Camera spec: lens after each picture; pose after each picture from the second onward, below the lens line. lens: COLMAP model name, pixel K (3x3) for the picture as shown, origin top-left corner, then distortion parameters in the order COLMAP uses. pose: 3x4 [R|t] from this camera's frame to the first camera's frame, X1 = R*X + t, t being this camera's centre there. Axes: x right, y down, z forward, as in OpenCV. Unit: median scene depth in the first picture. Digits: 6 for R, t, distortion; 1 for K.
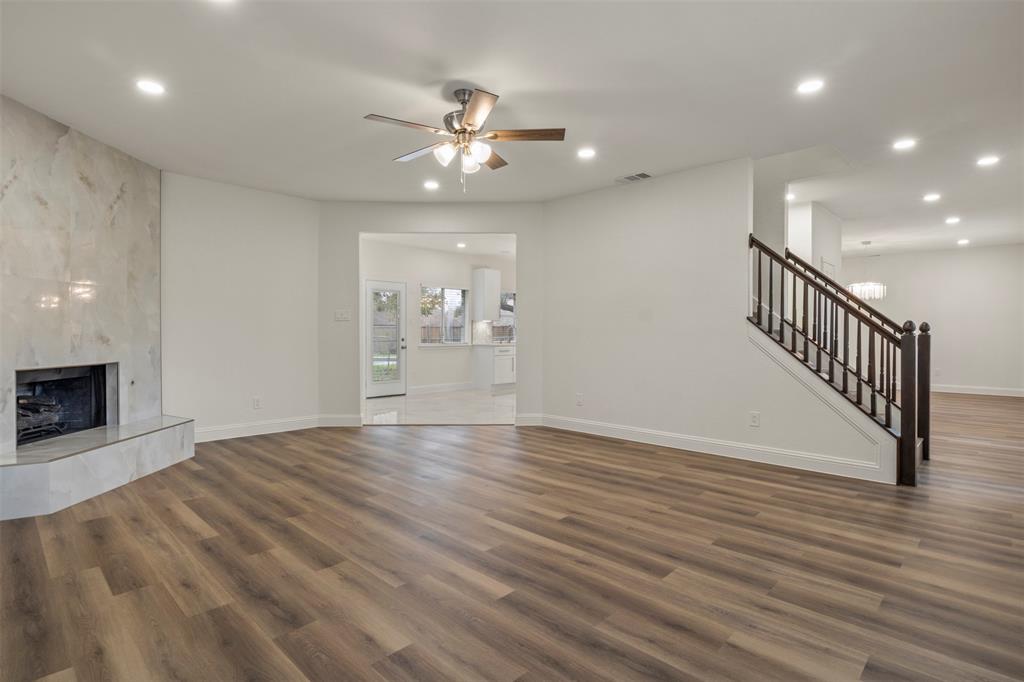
lens RADIAL K [[509.9, 0, 513.6], [0, 509.9, 329.2], [0, 0, 1]] dist [-0.016057, -0.002596]
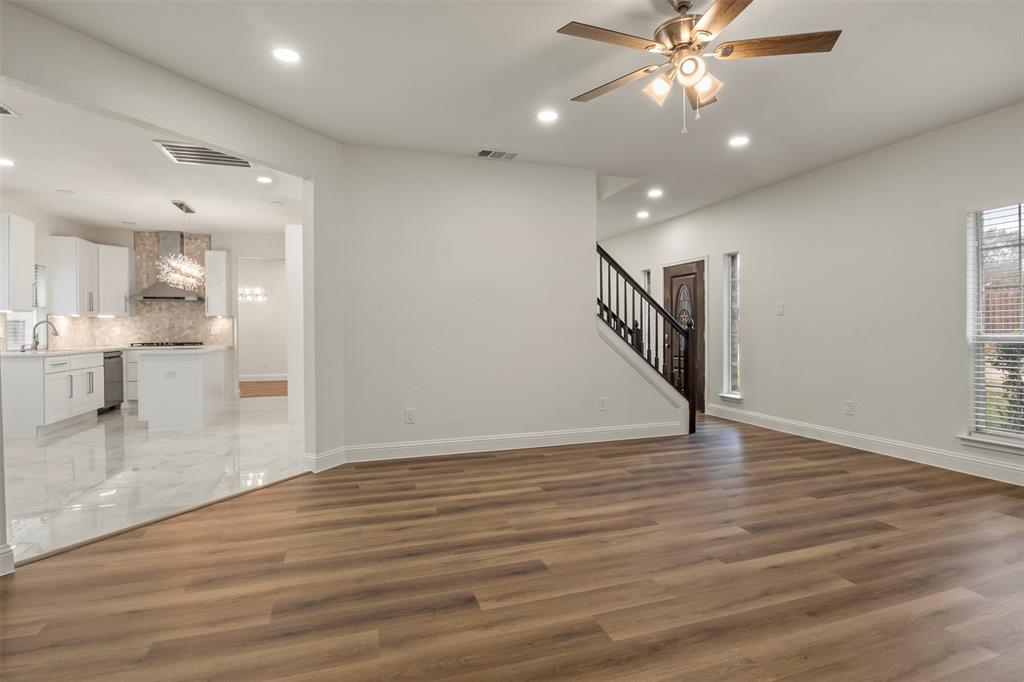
lens RADIAL K [[509.9, 0, 513.6], [0, 509.9, 329.2], [0, 0, 1]] dist [-0.016057, -0.002596]
pose [[0.464692, -0.006225, 0.885450, -0.846307], [0.002130, 0.999980, 0.005913, 0.004449], [-0.885470, -0.000861, 0.464697, 0.888760]]
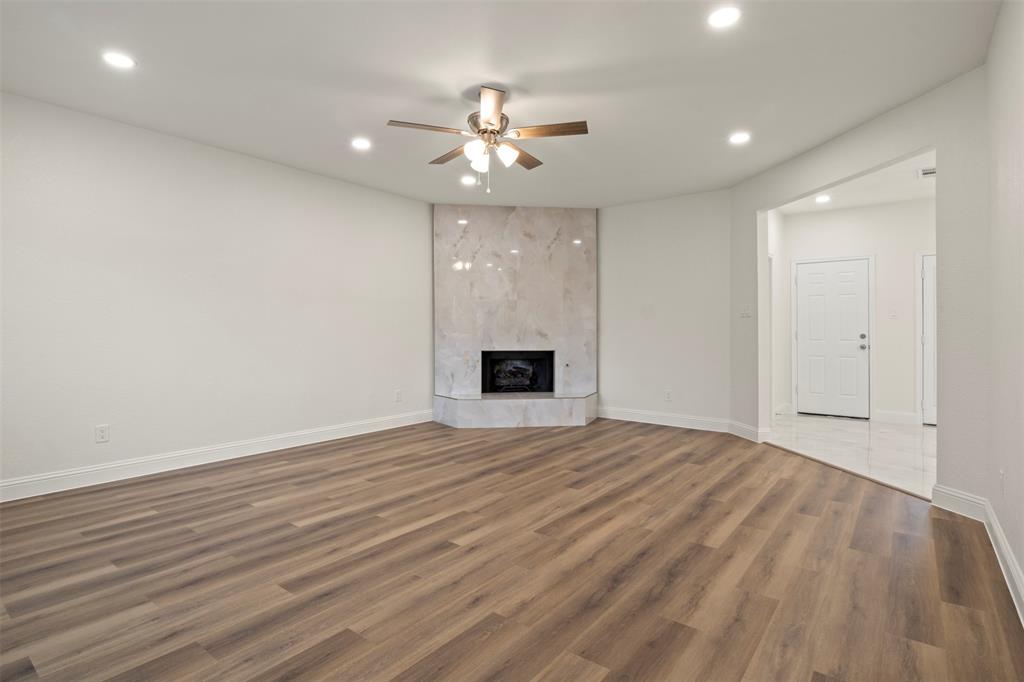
lens RADIAL K [[509.9, 0, 513.6], [0, 509.9, 329.2], [0, 0, 1]] dist [-0.016057, -0.002596]
pose [[0.106438, -0.002364, -0.994317, 0.918087], [0.005323, 0.999984, -0.001808, 0.006592], [0.994305, -0.005100, 0.106448, 0.951361]]
